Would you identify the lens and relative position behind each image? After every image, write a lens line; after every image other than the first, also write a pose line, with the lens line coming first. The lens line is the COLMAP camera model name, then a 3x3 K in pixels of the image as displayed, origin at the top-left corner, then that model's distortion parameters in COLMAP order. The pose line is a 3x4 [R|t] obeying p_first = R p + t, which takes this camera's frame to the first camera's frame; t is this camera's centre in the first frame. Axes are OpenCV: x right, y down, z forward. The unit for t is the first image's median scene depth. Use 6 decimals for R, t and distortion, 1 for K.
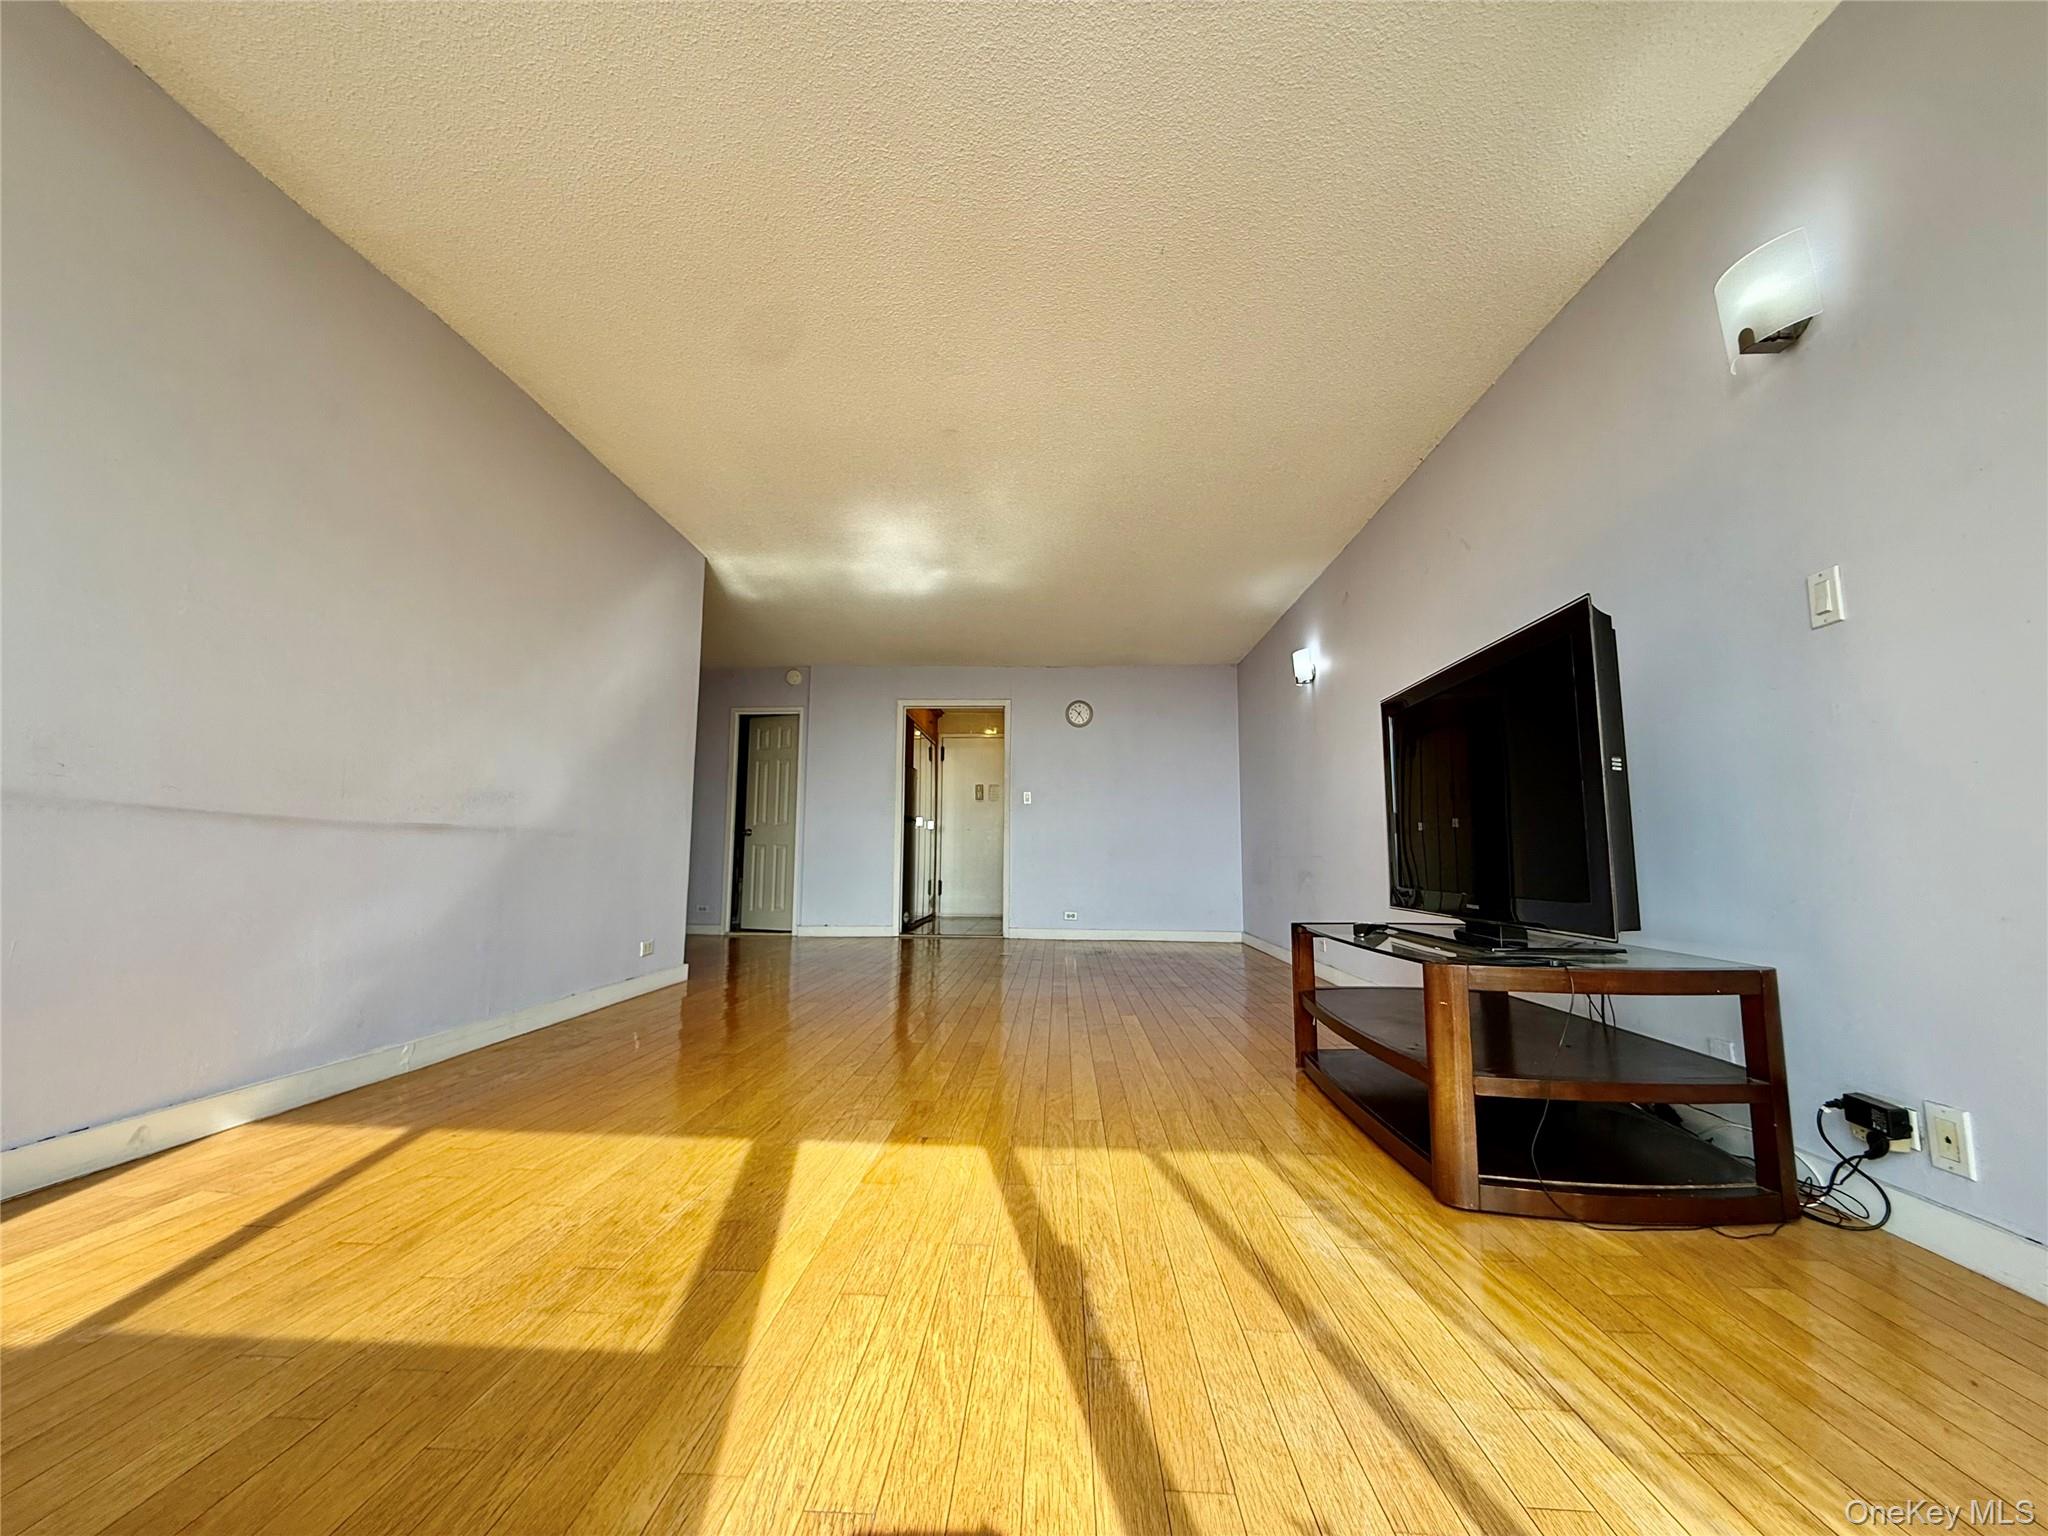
lens RADIAL K [[814.0, 0, 1024.0], [0, 814.0, 768.0], [0, 0, 1]] dist [-0.000579, -0.000246]
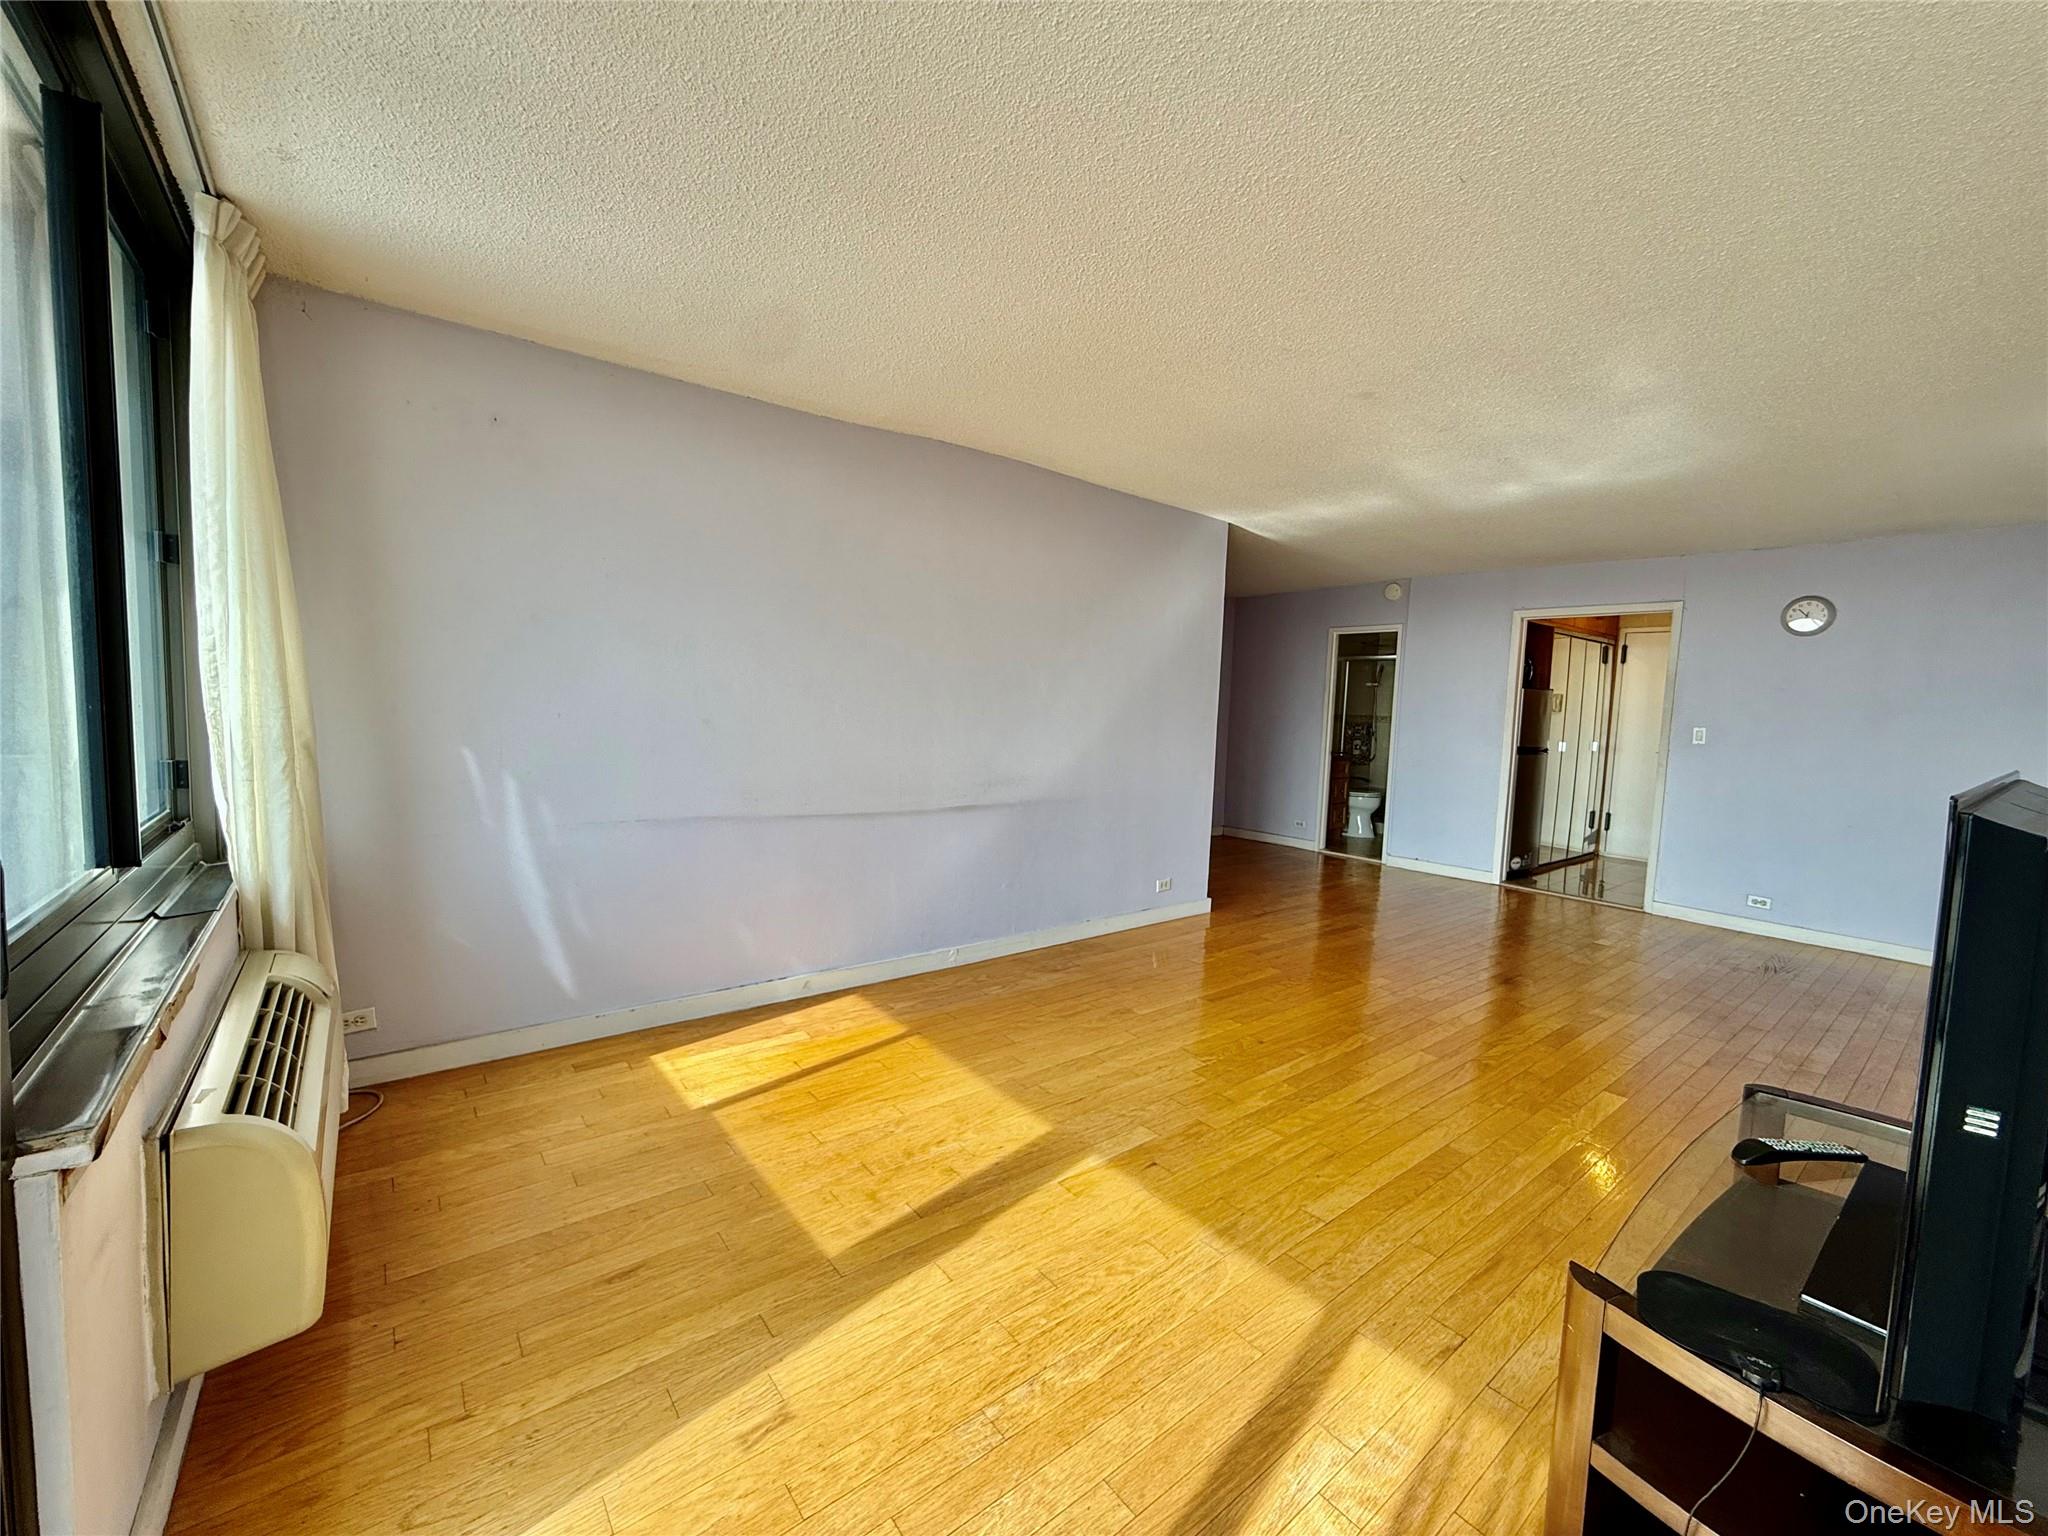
lens RADIAL K [[819.4, 0, 1016.3], [0, 819.4, 766.7], [0, 0, 1]] dist [-0.000780, 0.000319]
pose [[0.655580, 0.078190, -0.751066, 0.245022], [0.052067, 0.987577, 0.148260, -0.120701], [0.753328, -0.136302, 0.643365, 0.075631]]
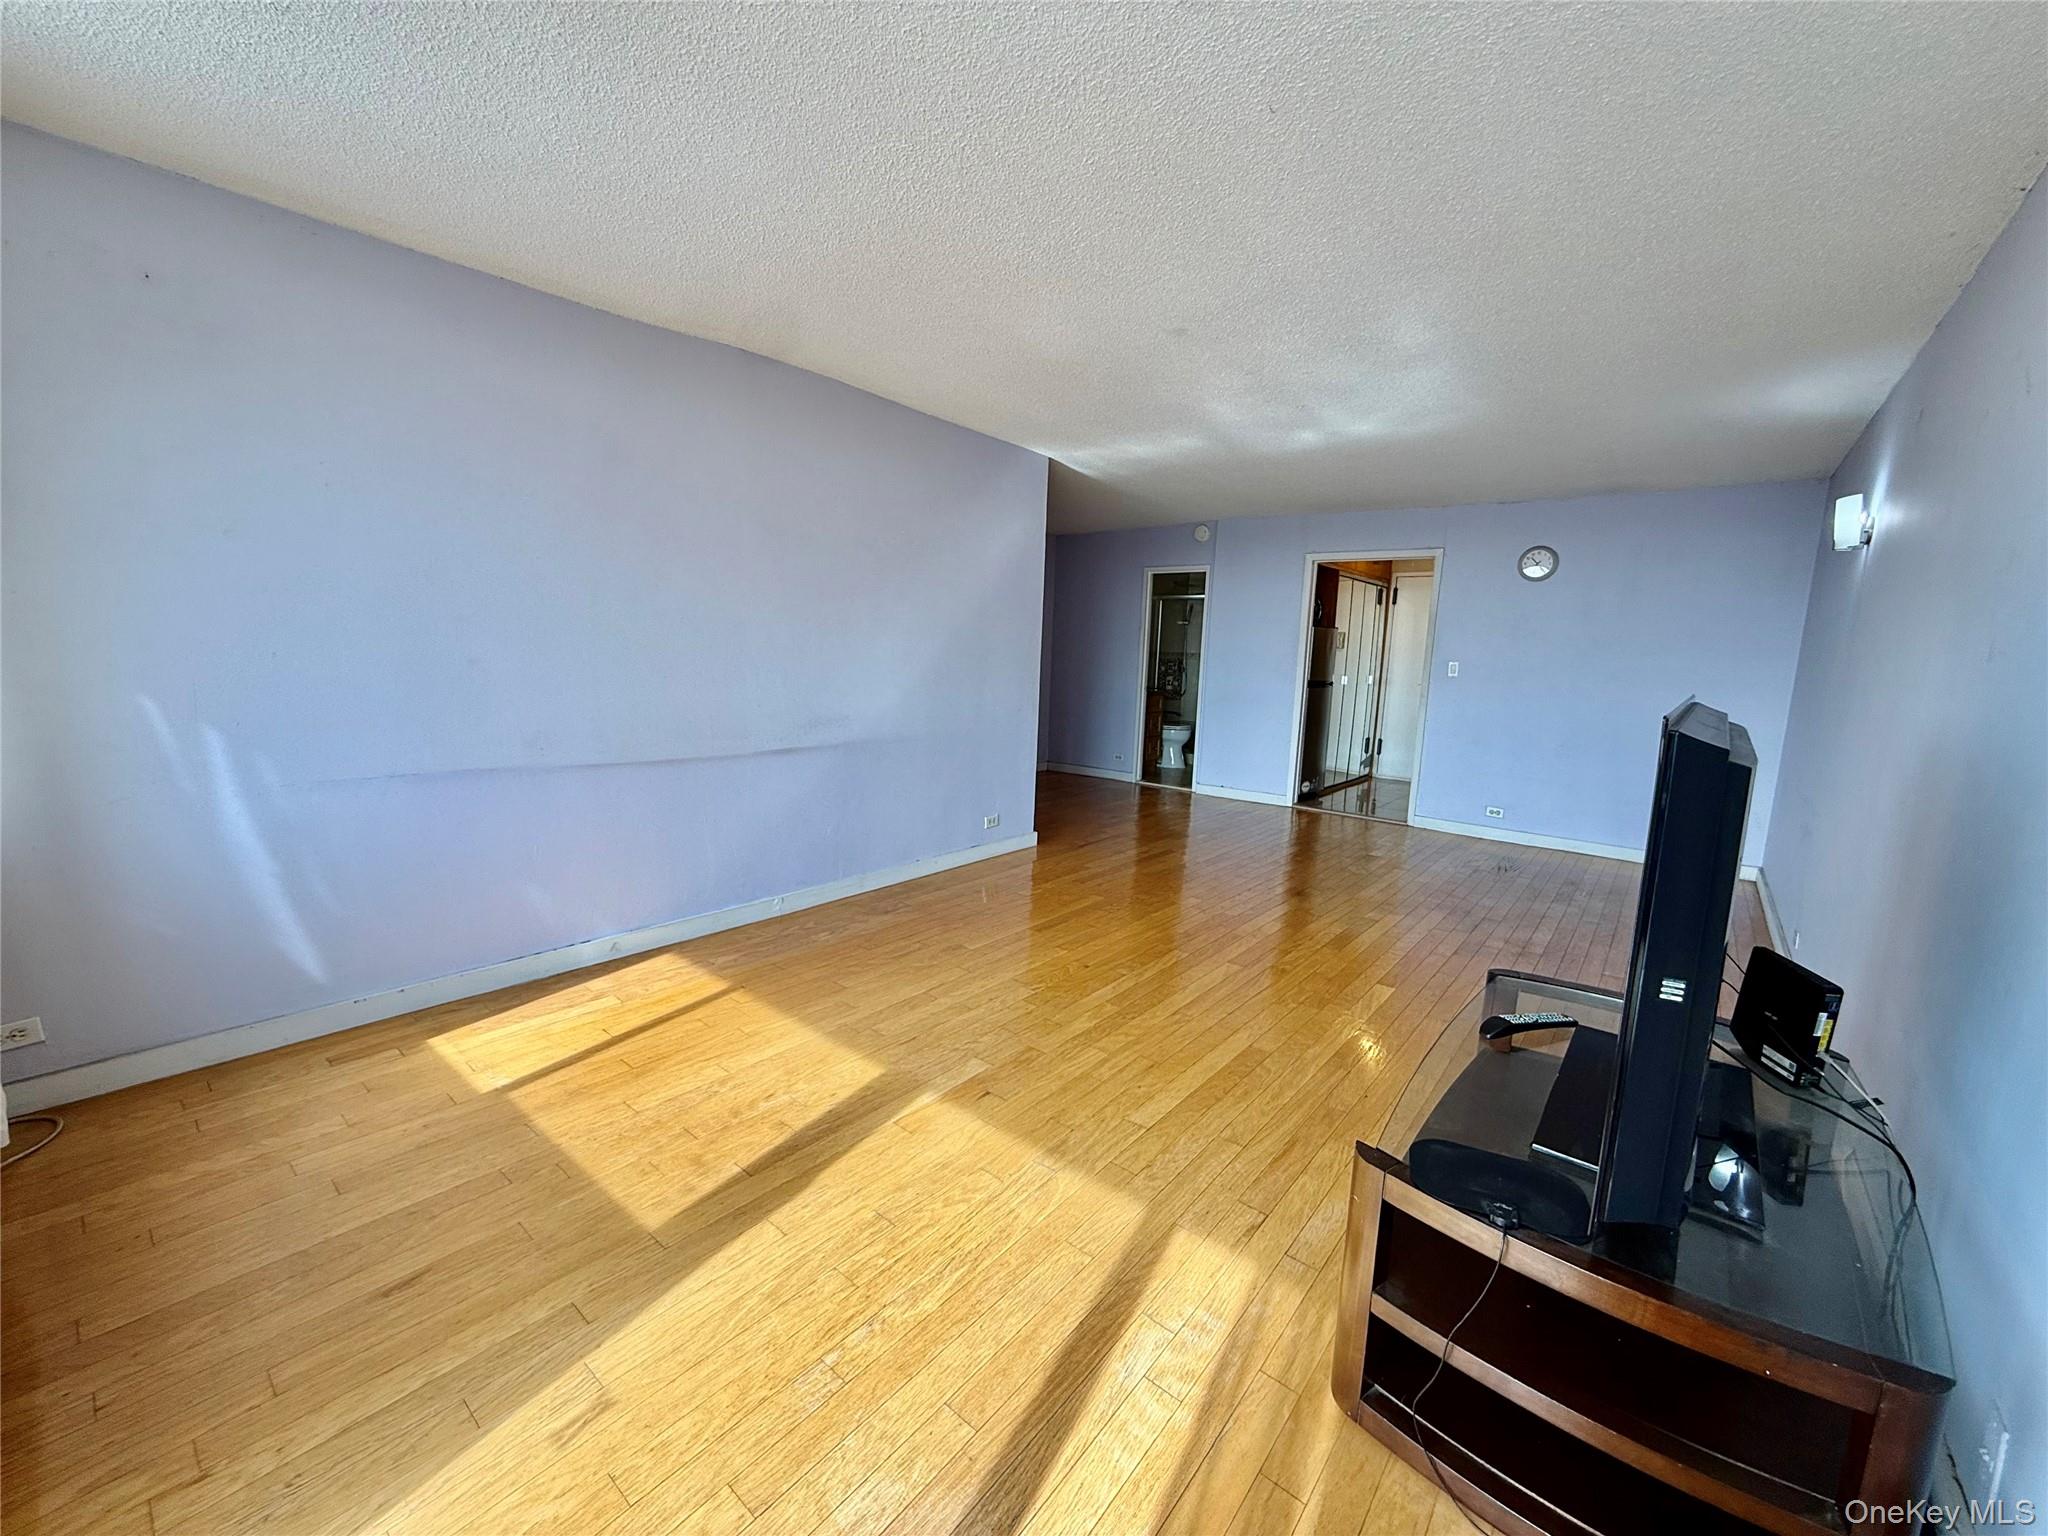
lens RADIAL K [[819.4, 0, 1016.3], [0, 819.4, 766.7], [0, 0, 1]] dist [-0.000780, 0.000319]
pose [[0.799438, 0.109810, -0.590628, 0.237727], [0.036628, 0.972414, 0.230370, -0.118131], [0.599632, -0.205800, 0.773362, 0.084624]]
